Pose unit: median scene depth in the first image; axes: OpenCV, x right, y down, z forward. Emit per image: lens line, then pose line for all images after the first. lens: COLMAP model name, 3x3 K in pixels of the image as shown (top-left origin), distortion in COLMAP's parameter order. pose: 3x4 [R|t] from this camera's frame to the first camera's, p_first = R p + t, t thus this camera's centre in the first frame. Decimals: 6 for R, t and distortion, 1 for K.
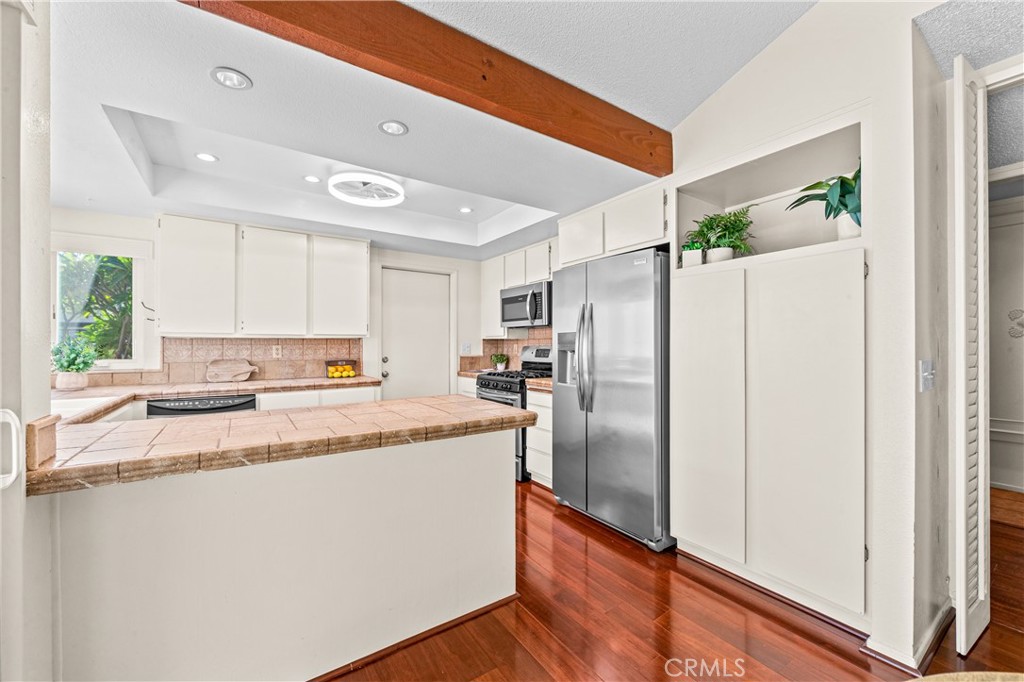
lens RADIAL K [[404.2, 0, 507.1], [0, 404.2, 348.4], [0, 0, 1]] dist [-0.002301, -0.000456]
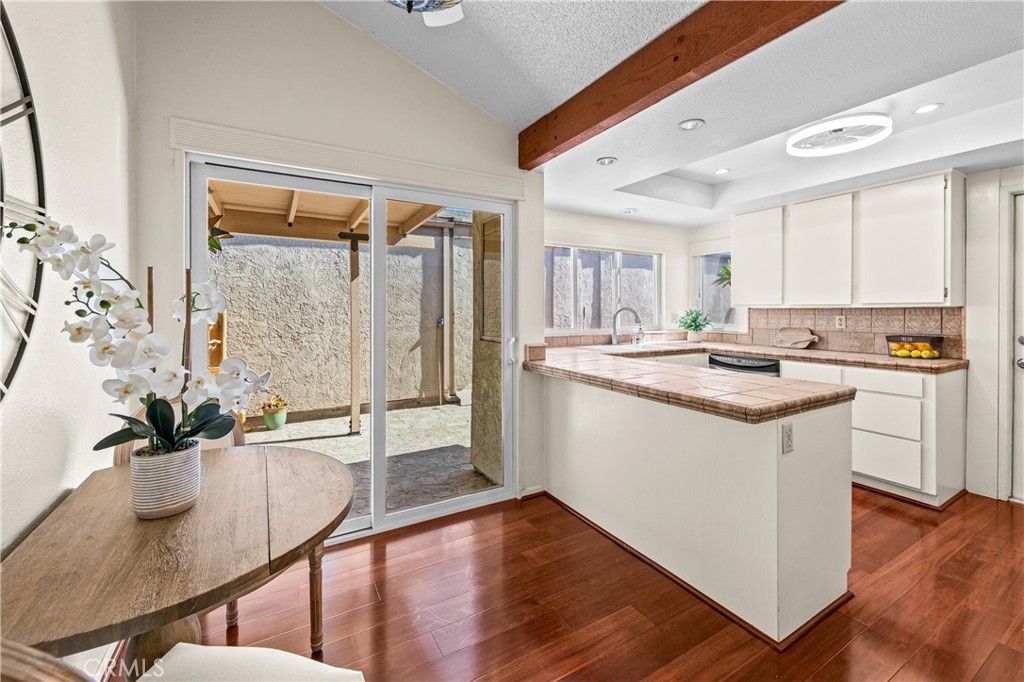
lens RADIAL K [[404.2, 0, 498.6], [0, 404.2, 307.4], [0, 0, 1]] dist [-0.002301, -0.000456]
pose [[-0.082845, -0.009704, -0.996515, 0.458448], [-0.012986, 0.999878, -0.008658, -0.008108], [0.996478, 0.012223, -0.082961, 0.291399]]
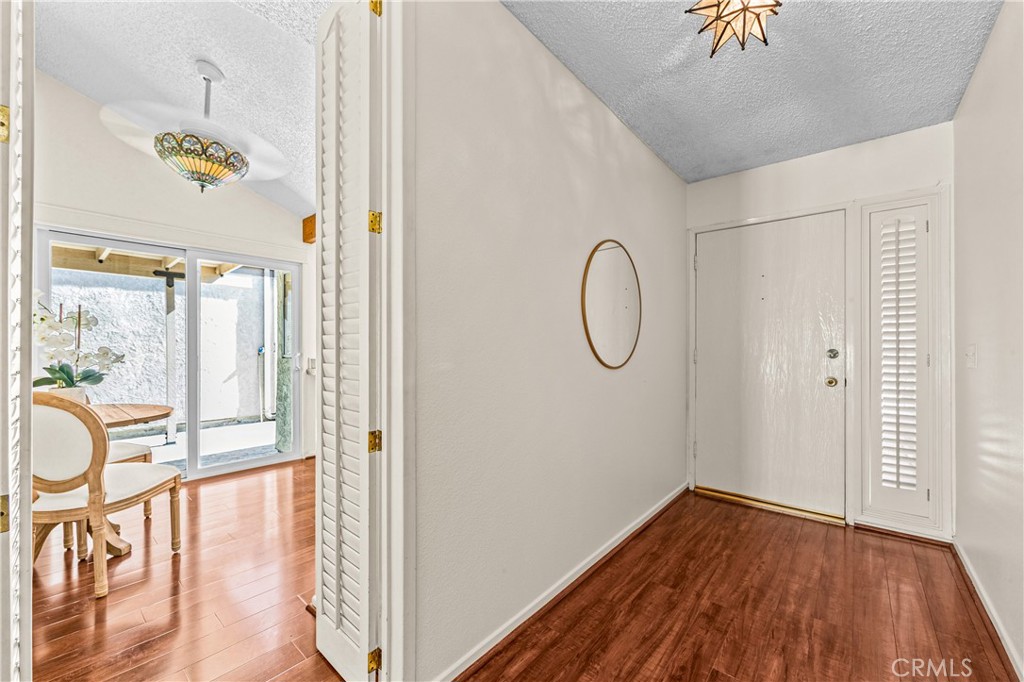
lens RADIAL K [[404.2, 0, 508.3], [0, 404.2, 346.6], [0, 0, 1]] dist [-0.002301, -0.000456]
pose [[0.272438, -0.007259, -0.962146, 0.990259], [-0.010514, 0.999889, -0.010521, 0.030398], [0.962116, 0.012982, 0.272332, 0.524731]]
